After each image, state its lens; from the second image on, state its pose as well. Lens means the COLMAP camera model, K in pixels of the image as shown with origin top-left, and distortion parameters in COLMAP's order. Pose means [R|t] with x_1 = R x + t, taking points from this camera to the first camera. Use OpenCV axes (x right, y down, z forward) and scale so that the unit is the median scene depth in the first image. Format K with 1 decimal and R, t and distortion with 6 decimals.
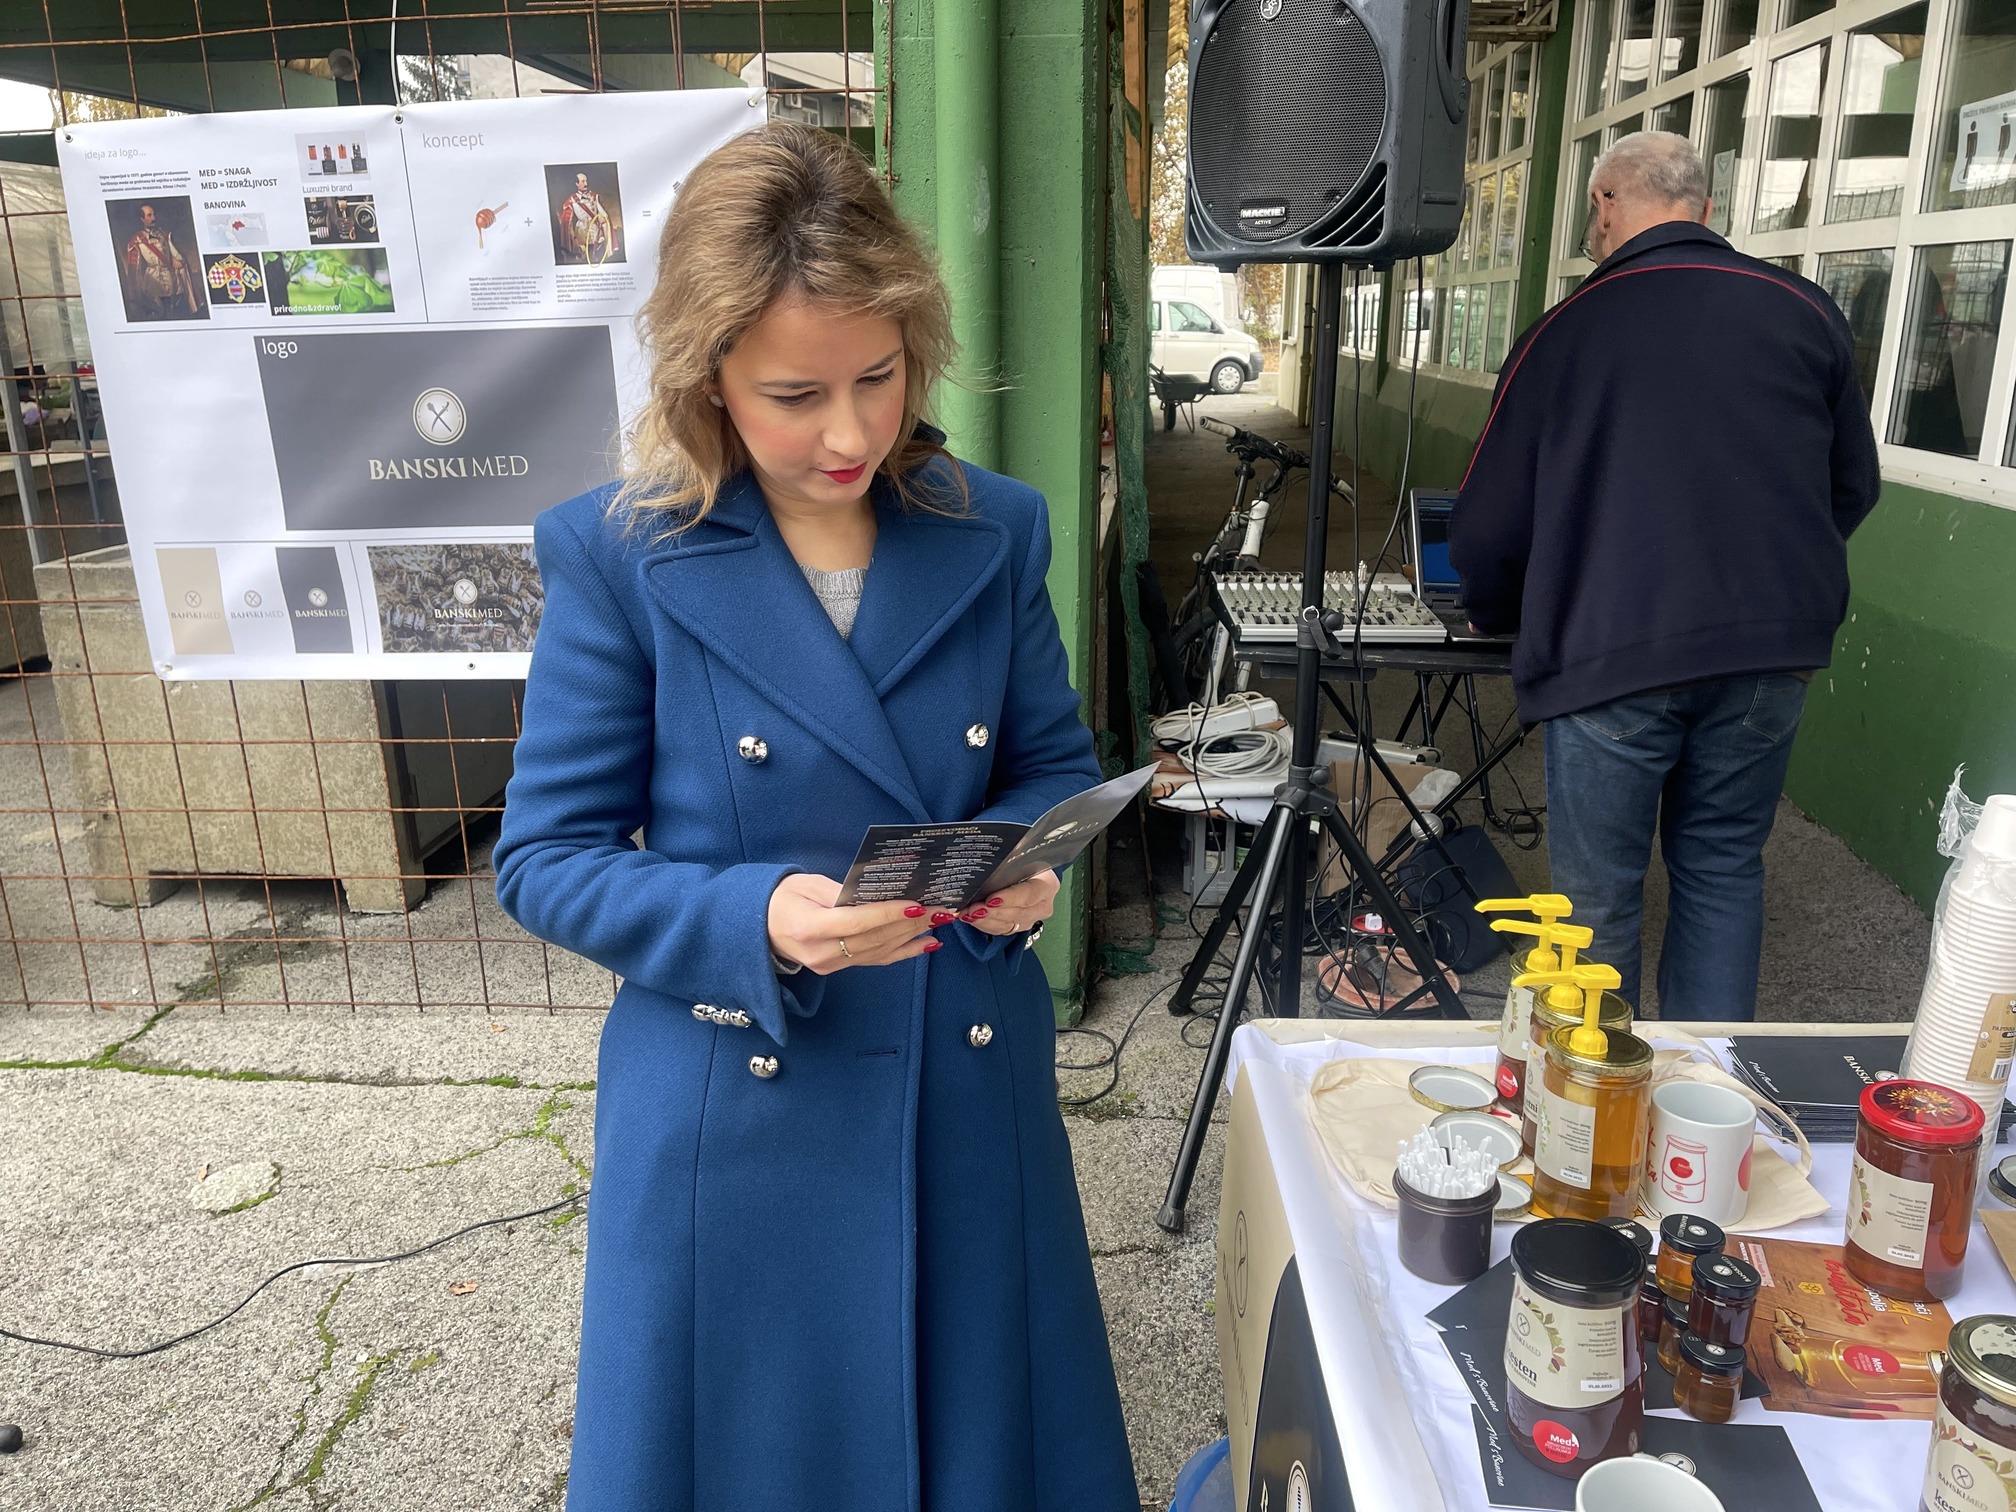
lens RADIAL K [[1510.5, 0, 1006.5], [0, 1510.5, 757.2], [0, 0, 1]] dist [0.078836, -0.100002]
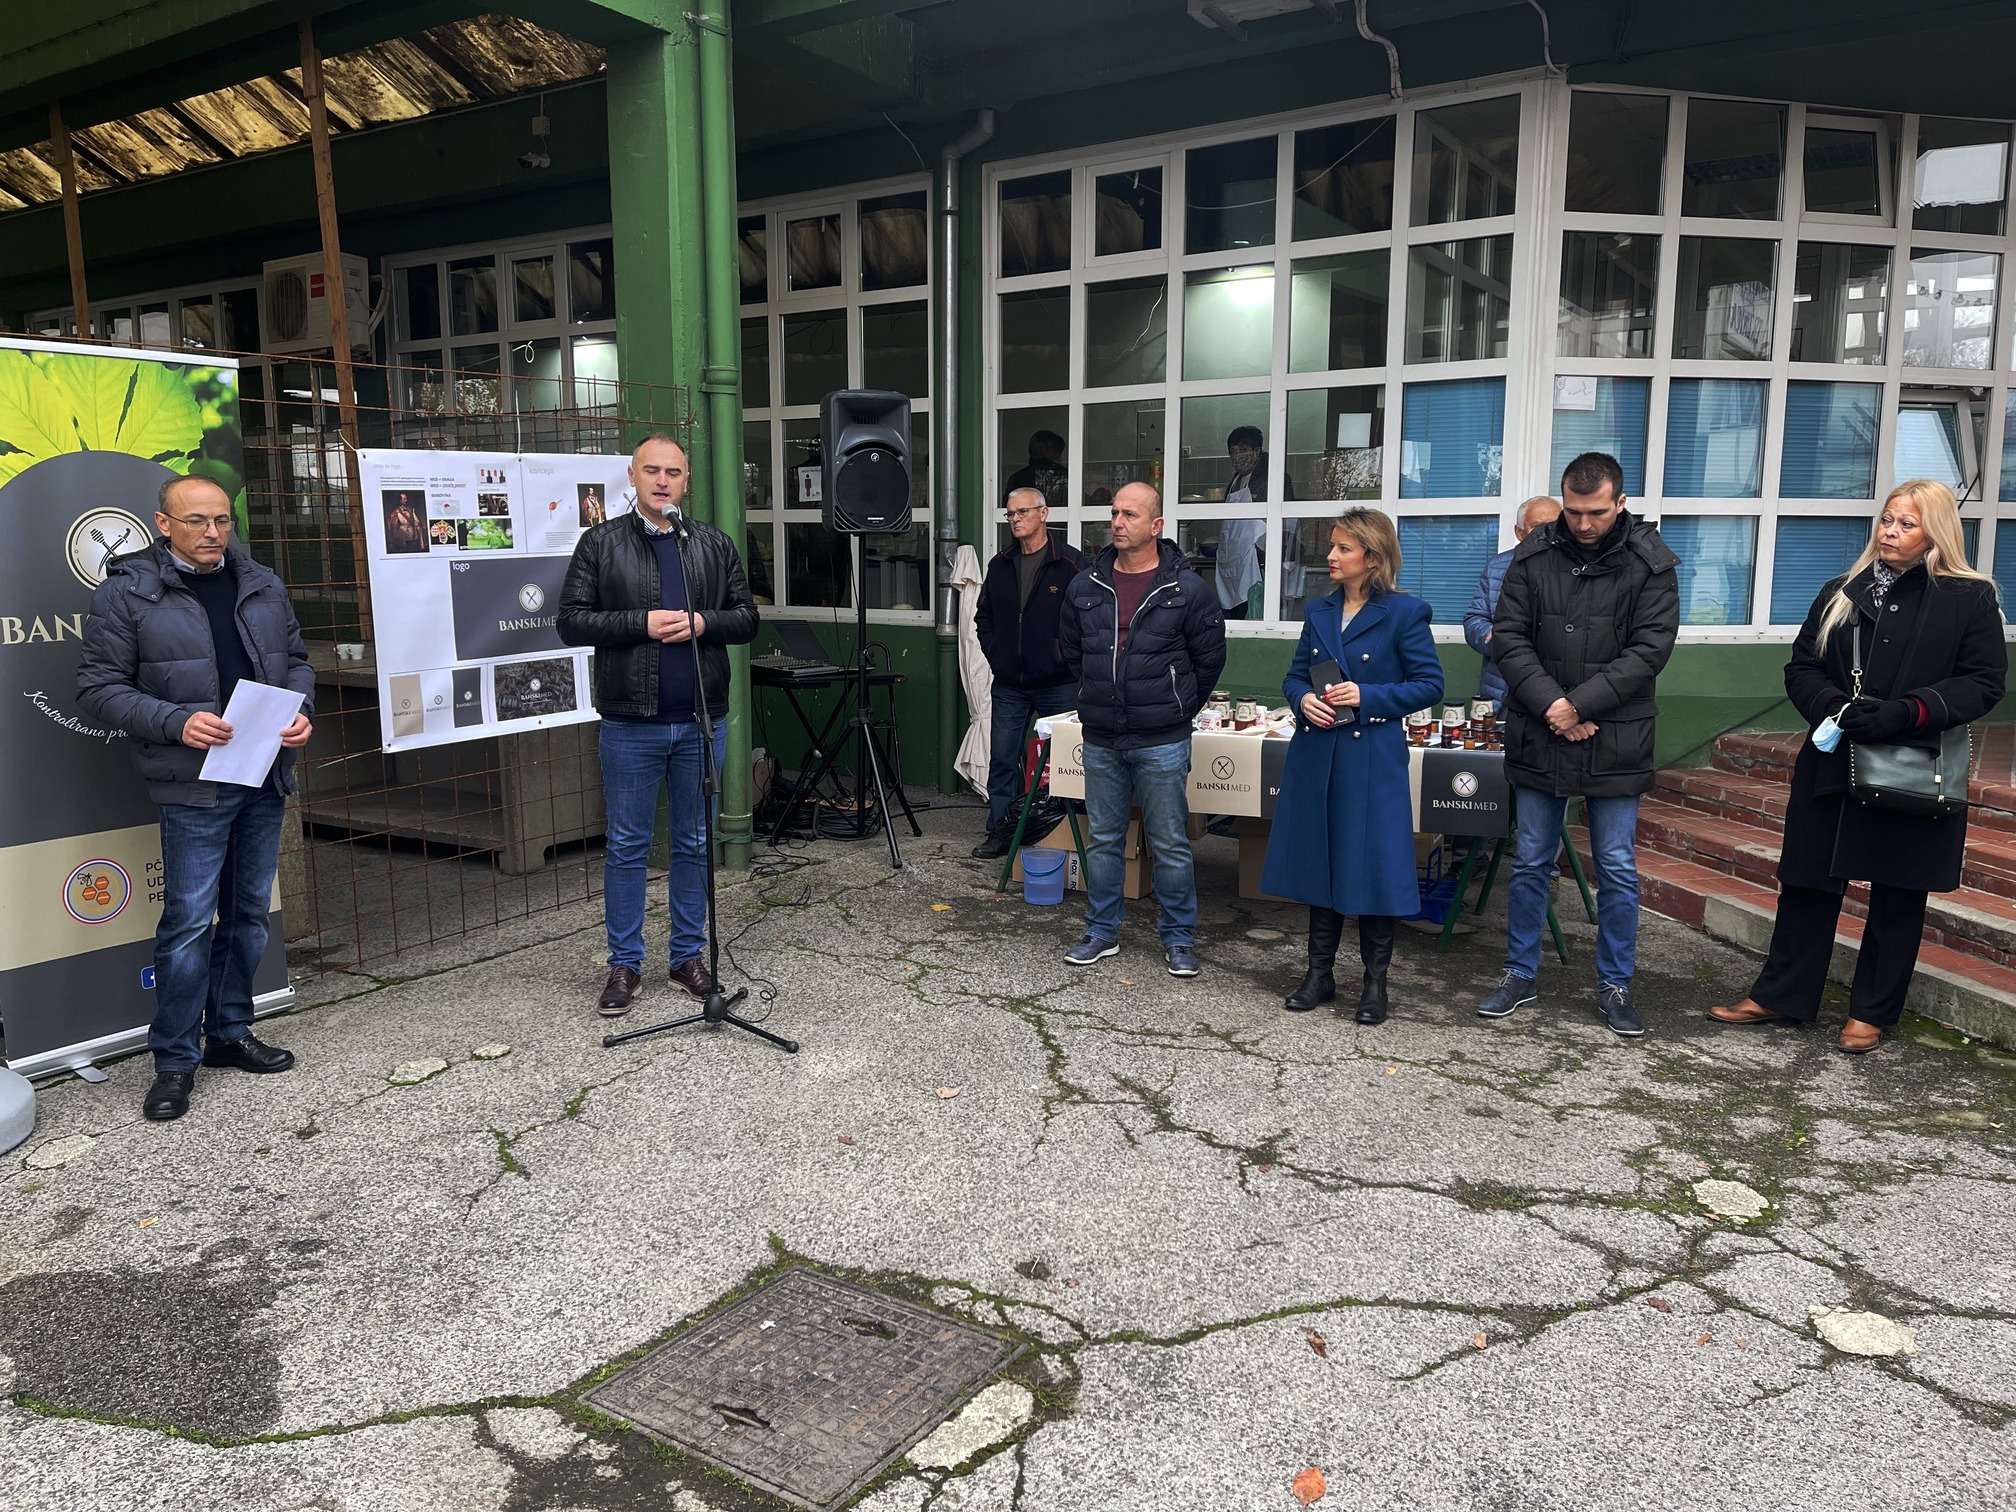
lens RADIAL K [[1510.5, 0, 1015.9], [0, 1510.5, 752.9], [0, 0, 1]] dist [0.078836, -0.100002]
pose [[0.458715, -0.117288, 0.880809, -1.877810], [0.246038, 0.969260, 0.000932, 0.132785], [-0.853842, 0.216285, 0.473471, -0.462729]]
